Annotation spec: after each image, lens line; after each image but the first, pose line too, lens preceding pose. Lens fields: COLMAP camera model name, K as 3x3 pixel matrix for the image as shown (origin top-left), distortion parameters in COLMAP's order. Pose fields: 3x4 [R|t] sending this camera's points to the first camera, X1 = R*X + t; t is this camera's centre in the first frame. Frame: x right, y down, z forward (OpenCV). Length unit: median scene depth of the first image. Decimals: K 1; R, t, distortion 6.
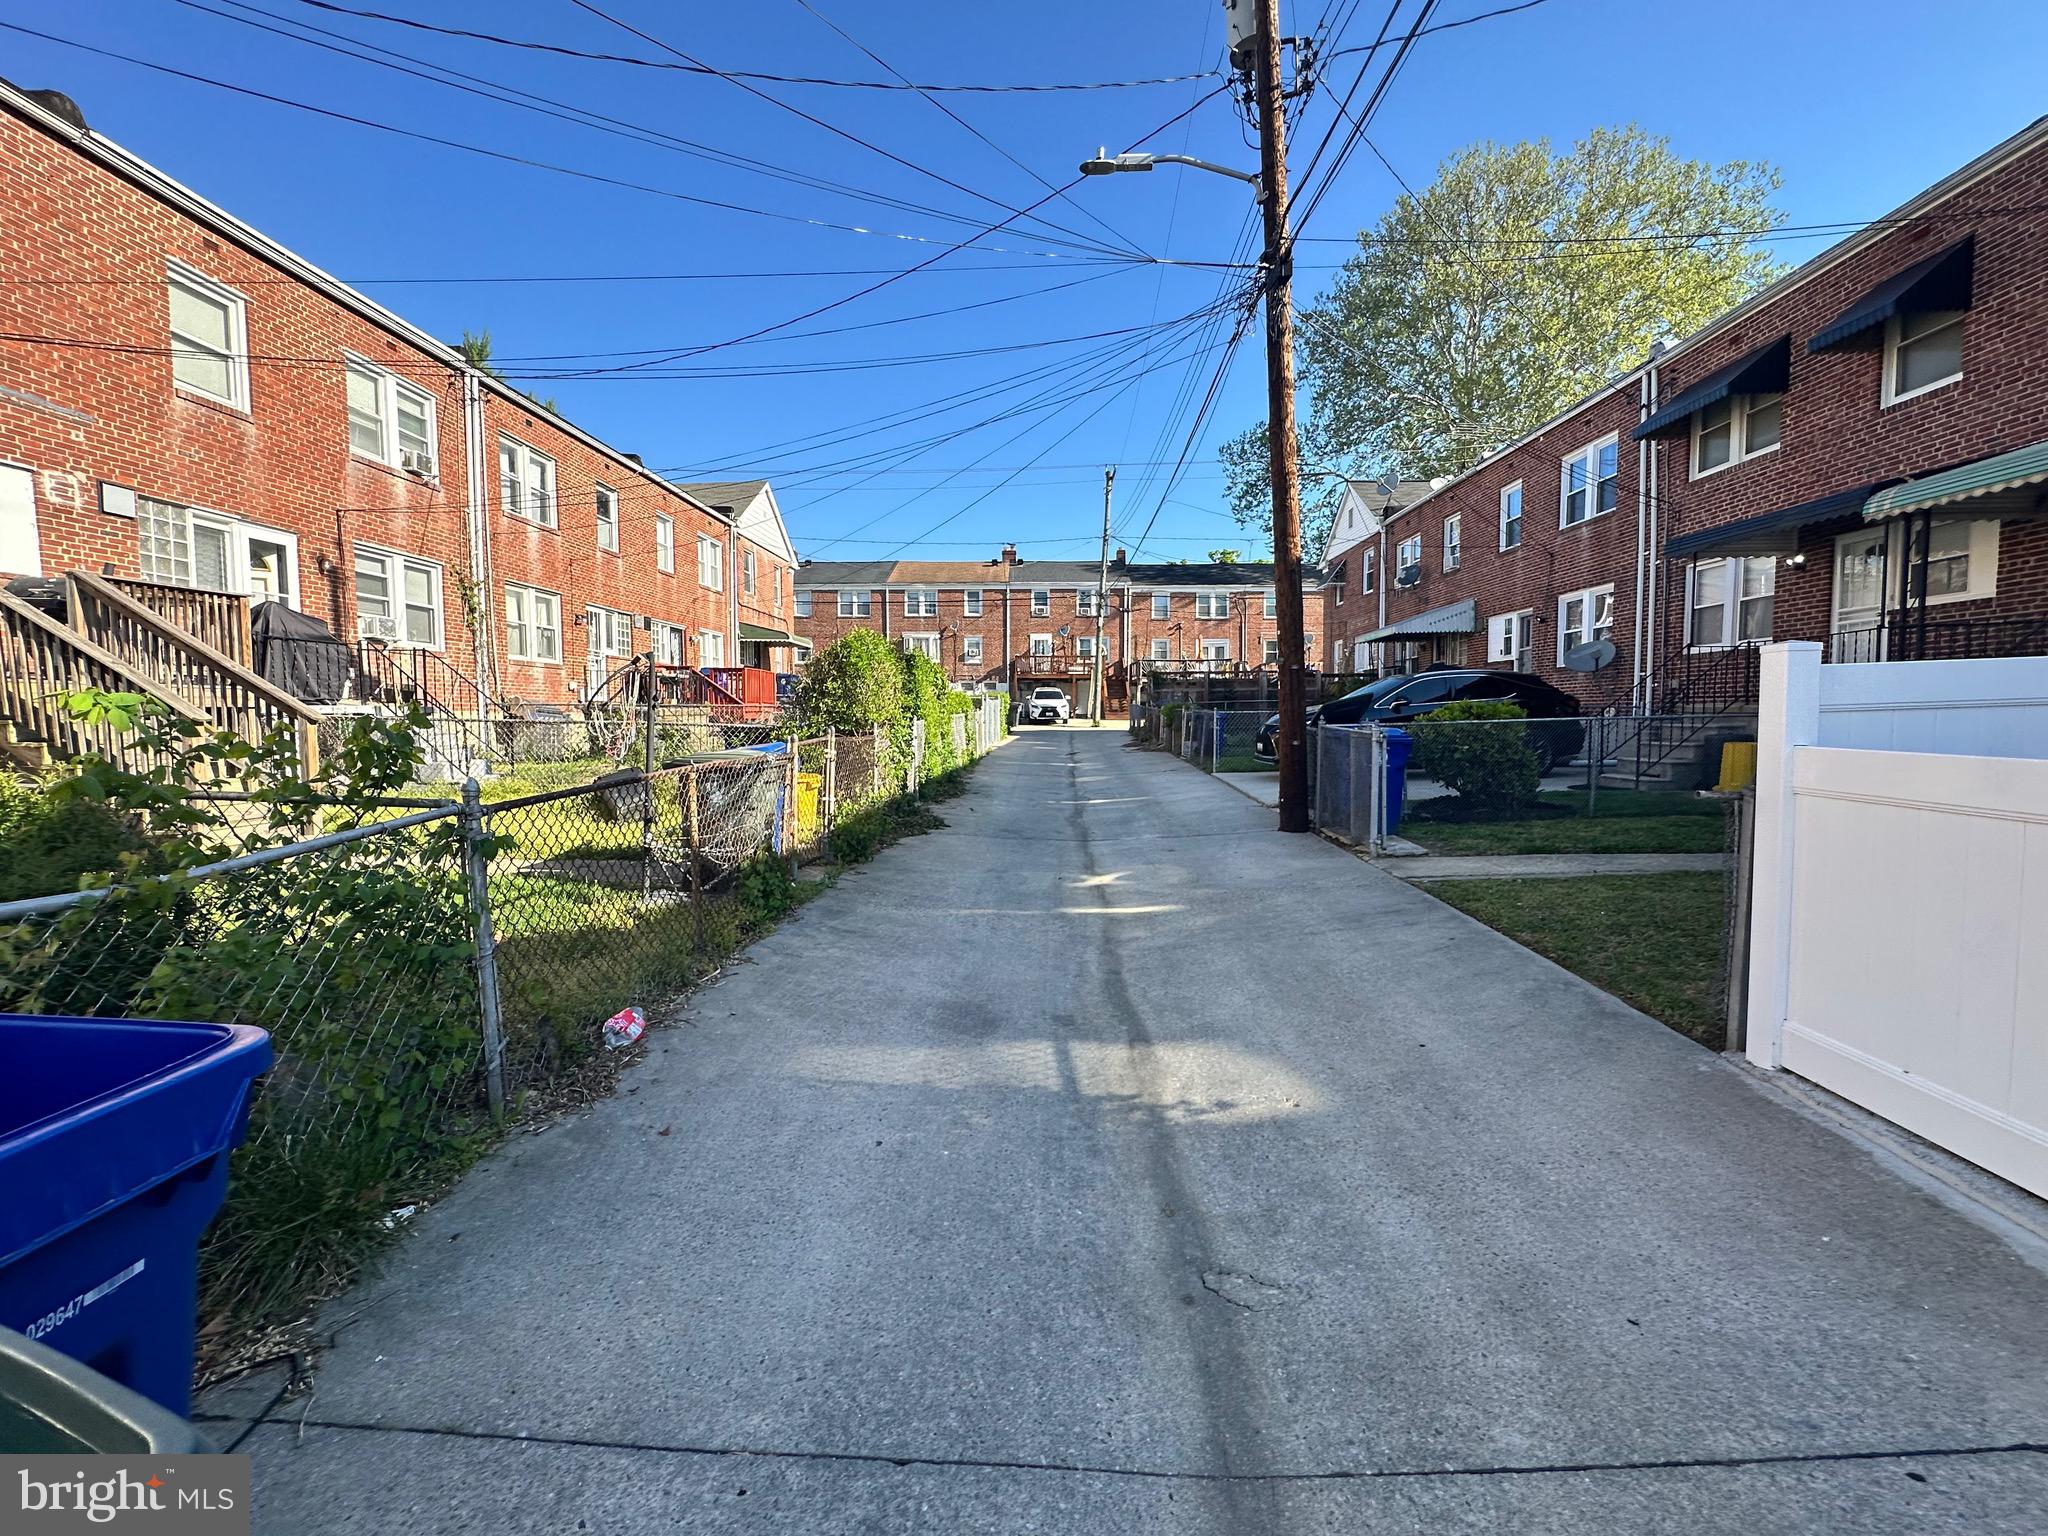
lens RADIAL K [[862.5, 0, 1024.0], [0, 862.5, 768.0], [0, 0, 1]] dist [-0.002524, 0.000324]
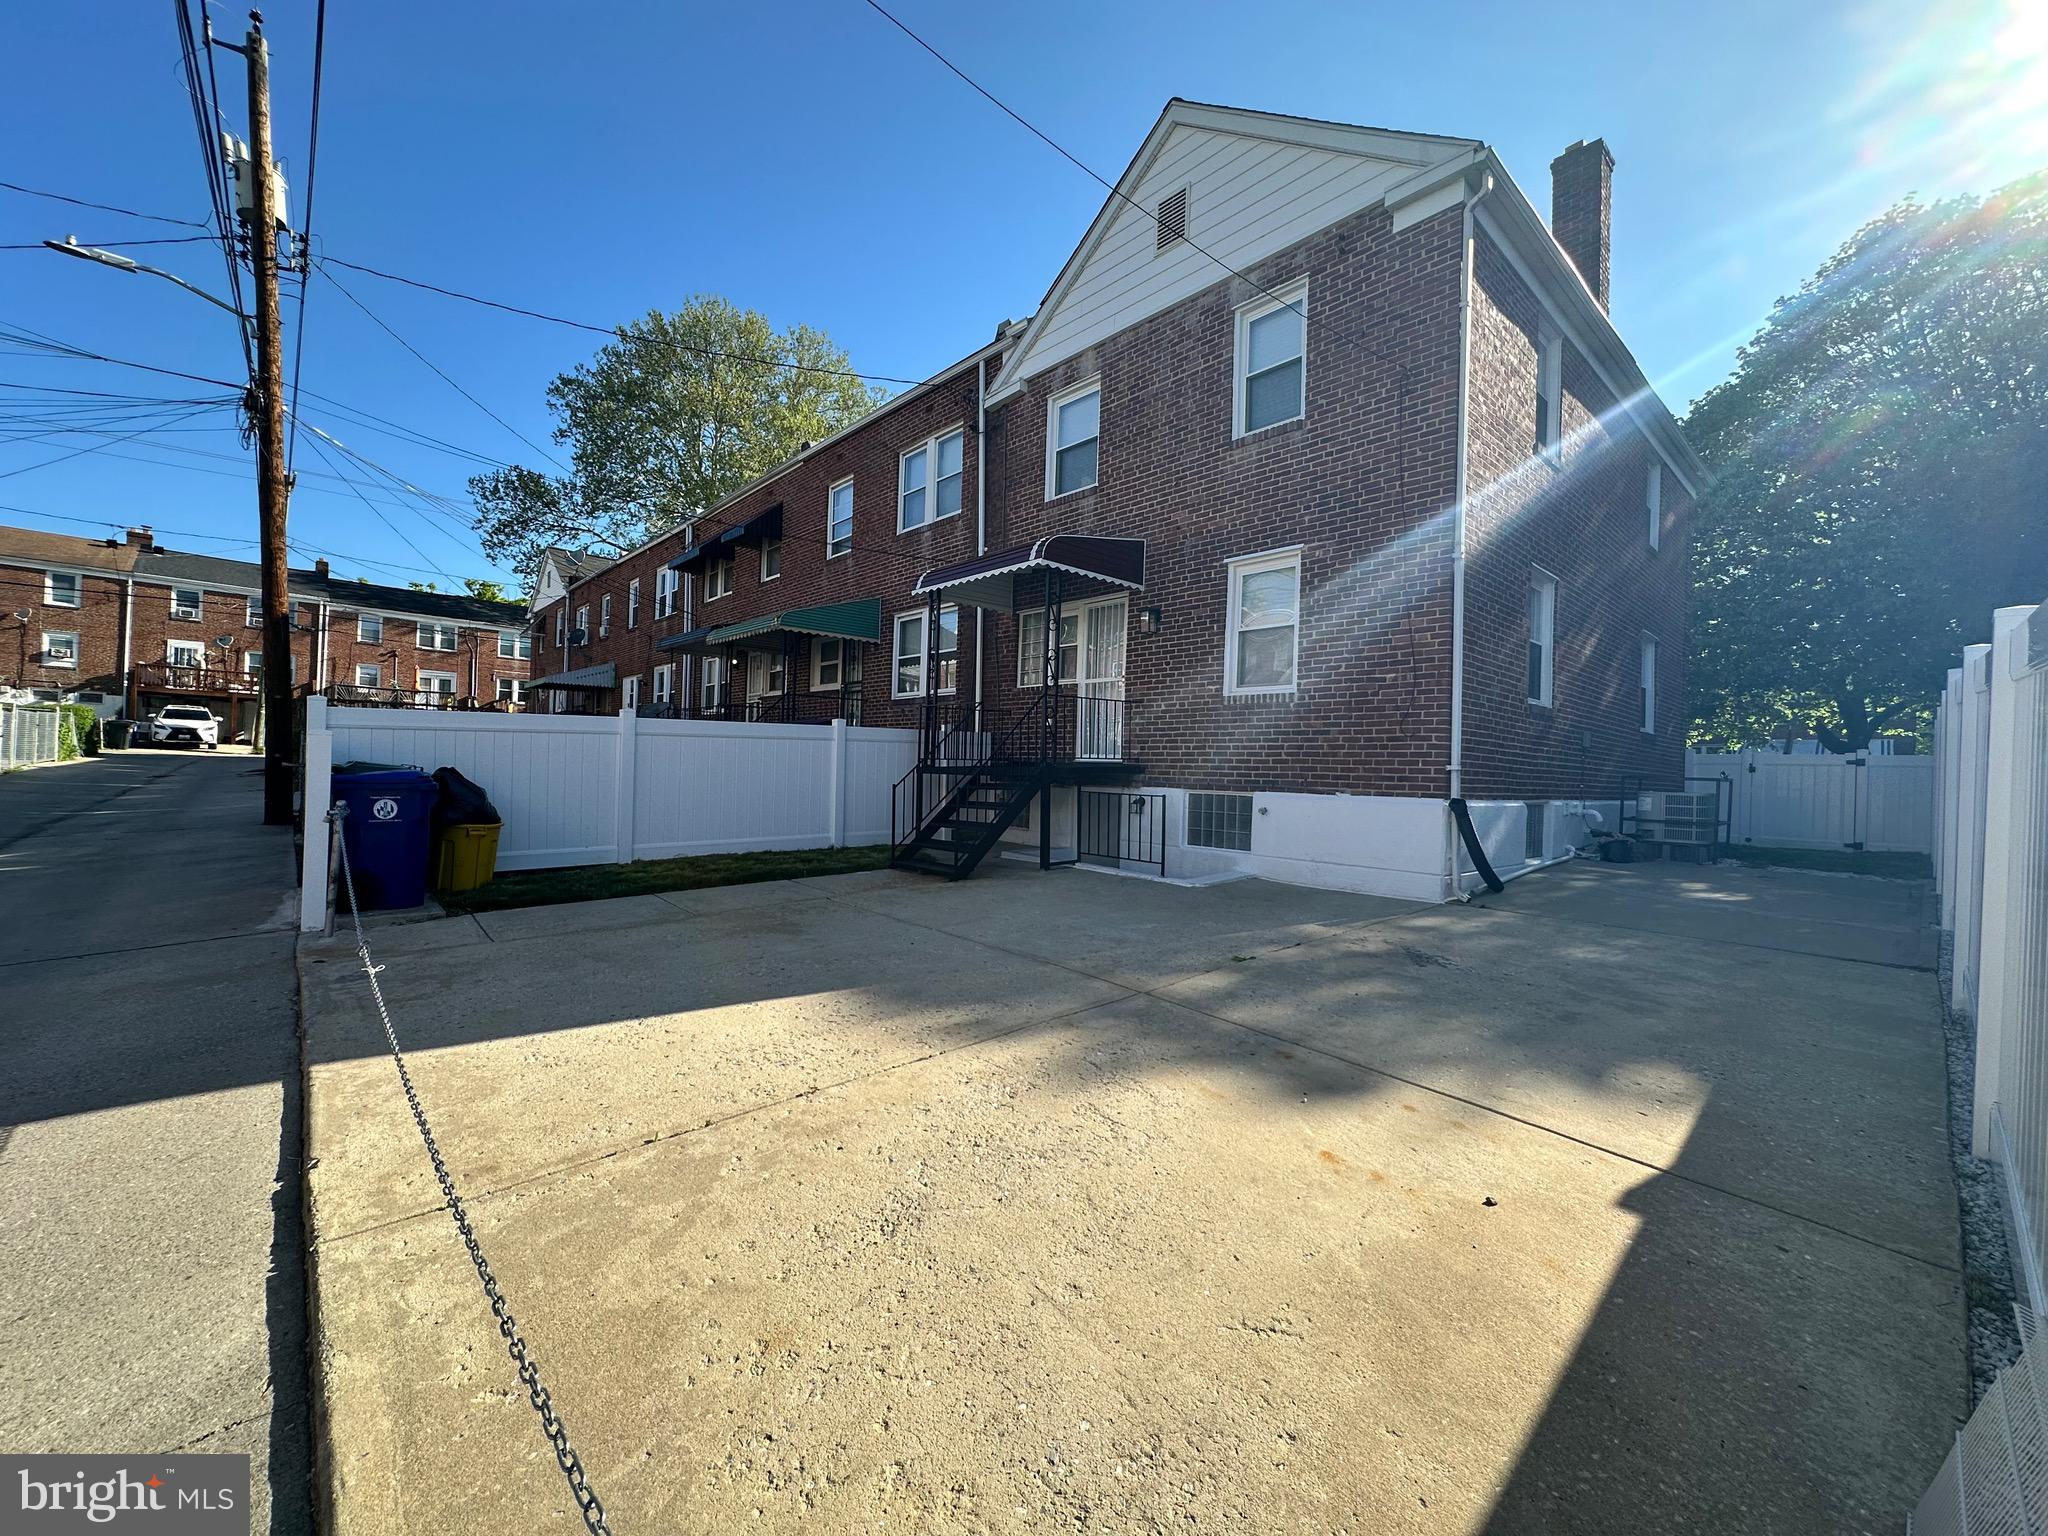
lens RADIAL K [[811.6, 0, 1014.3], [0, 811.6, 767.1], [0, 0, 1]] dist [-0.002429, 0.000187]
pose [[0.712017, 0.031778, 0.701443, 0.044934], [0.005508, 0.998692, -0.050835, 0.009936], [-0.702141, 0.040059, 0.710910, -0.112514]]
